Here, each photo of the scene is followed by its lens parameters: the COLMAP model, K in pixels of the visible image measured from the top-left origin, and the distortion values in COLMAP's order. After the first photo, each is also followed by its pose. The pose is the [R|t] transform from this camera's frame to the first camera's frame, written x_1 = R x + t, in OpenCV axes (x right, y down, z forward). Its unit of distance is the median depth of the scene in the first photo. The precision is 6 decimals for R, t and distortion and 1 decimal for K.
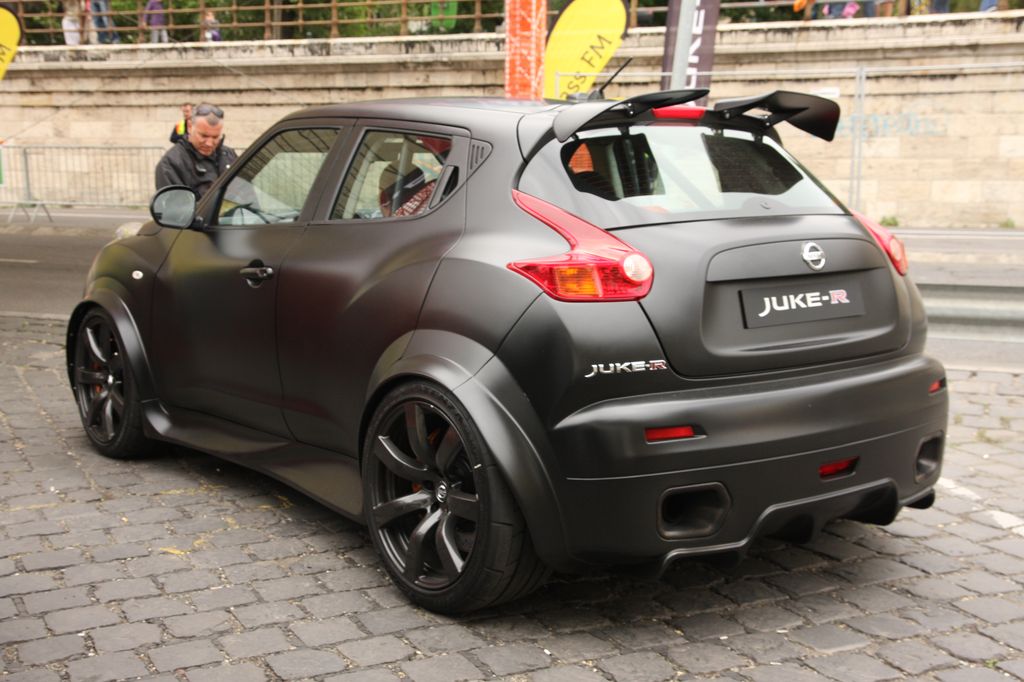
lens RADIAL K [[1390.8, 0, 493.1], [0, 1390.8, 371.5], [0, 0, 1]] dist [0.095008, 0.000000]
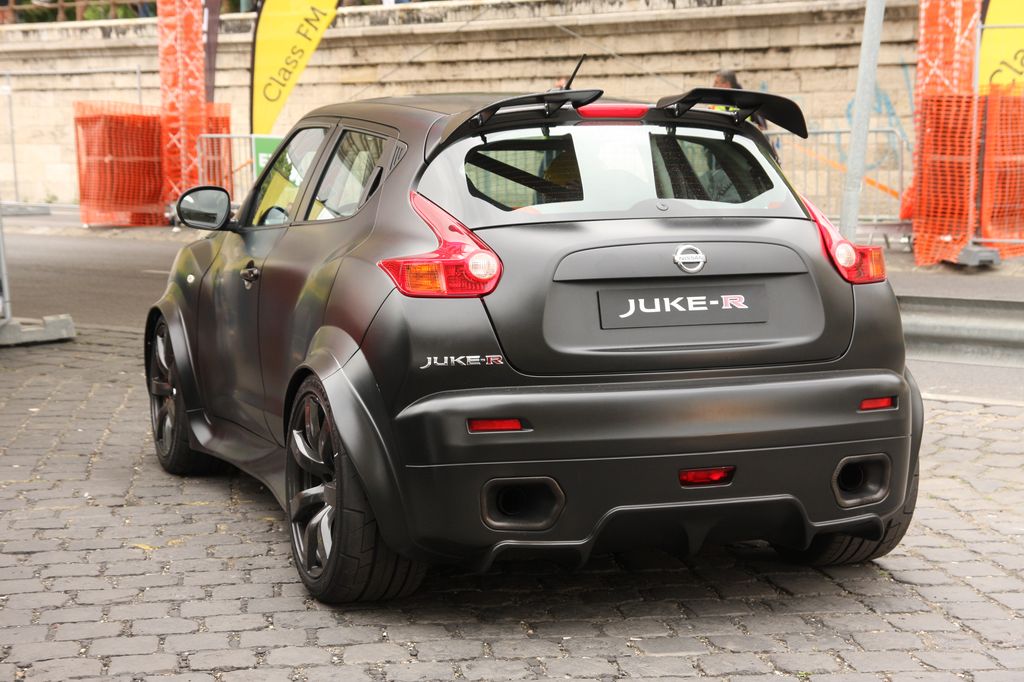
lens RADIAL K [[2171.7, 0, 481.7], [0, 2171.7, 381.0], [0, 0, 1]] dist [0.181781, 0.000000]
pose [[0.949057, 0.028403, -0.313821, 0.549486], [-0.041425, 0.998532, -0.034905, 0.060029], [0.312369, 0.046127, 0.948840, -0.470933]]
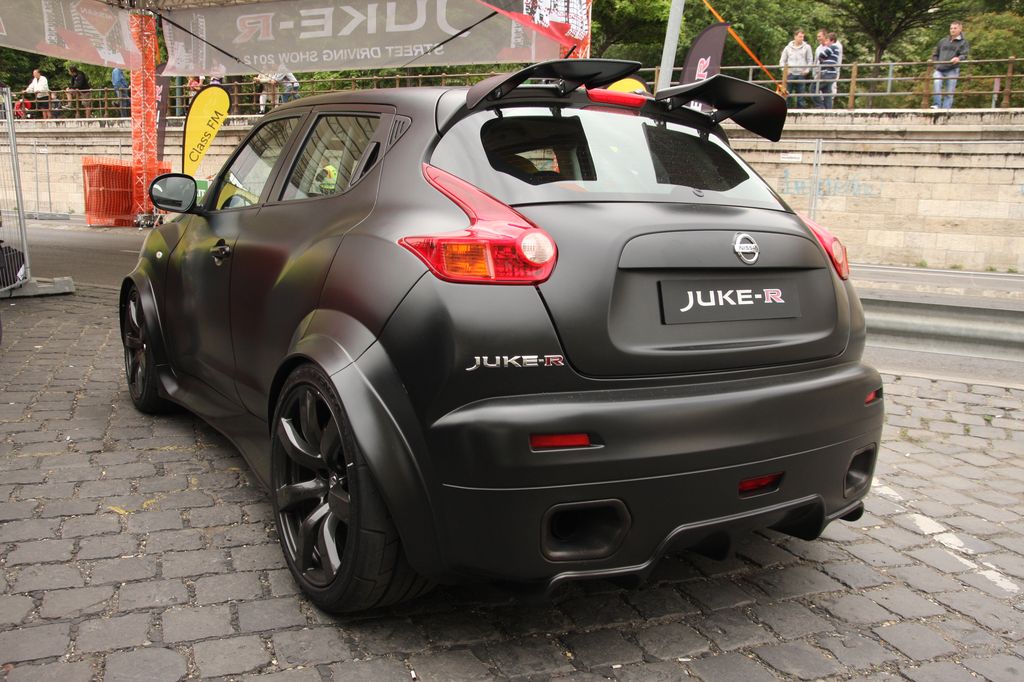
lens RADIAL K [[909.8, 0, 494.1], [0, 909.8, 370.4], [0, 0, 1]] dist [-0.066003, 0.050892]
pose [[0.995313, 0.054033, -0.080200, 0.113678], [-0.052255, 0.998343, 0.024106, -0.009347], [0.081370, -0.019802, 0.996487, 0.387985]]
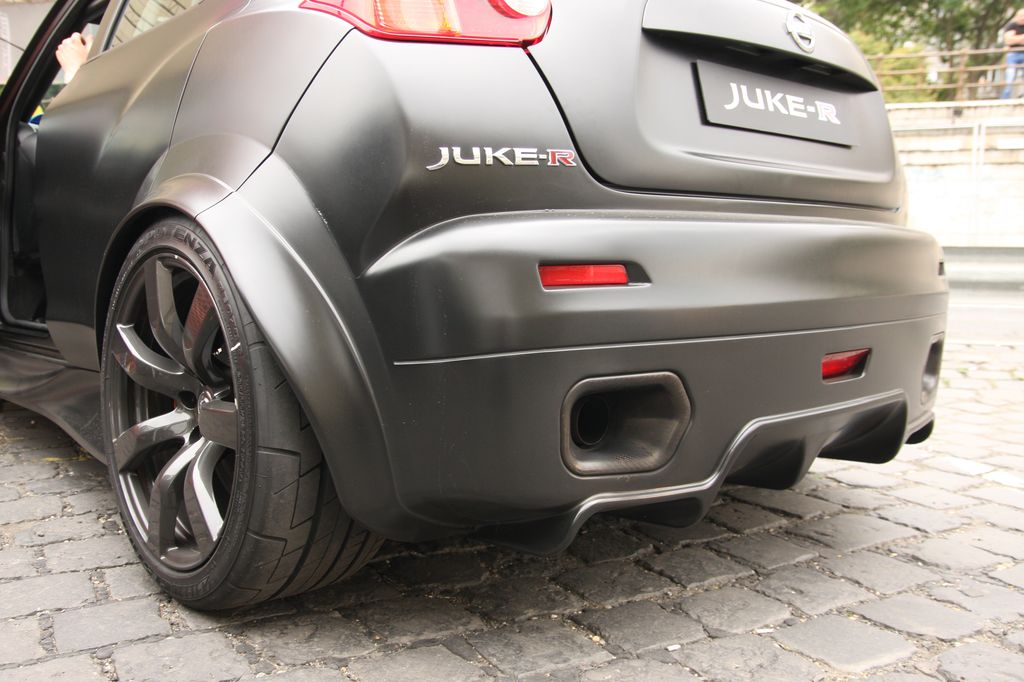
lens RADIAL K [[951.6, 0, 495.5], [0, 951.6, 364.4], [0, 0, 1]] dist [-0.028088, 0.000000]
pose [[0.997662, -0.000317, 0.068344, 0.059495], [0.003169, 0.999128, -0.041626, 0.082557], [-0.068271, 0.041746, 0.996793, 0.564230]]
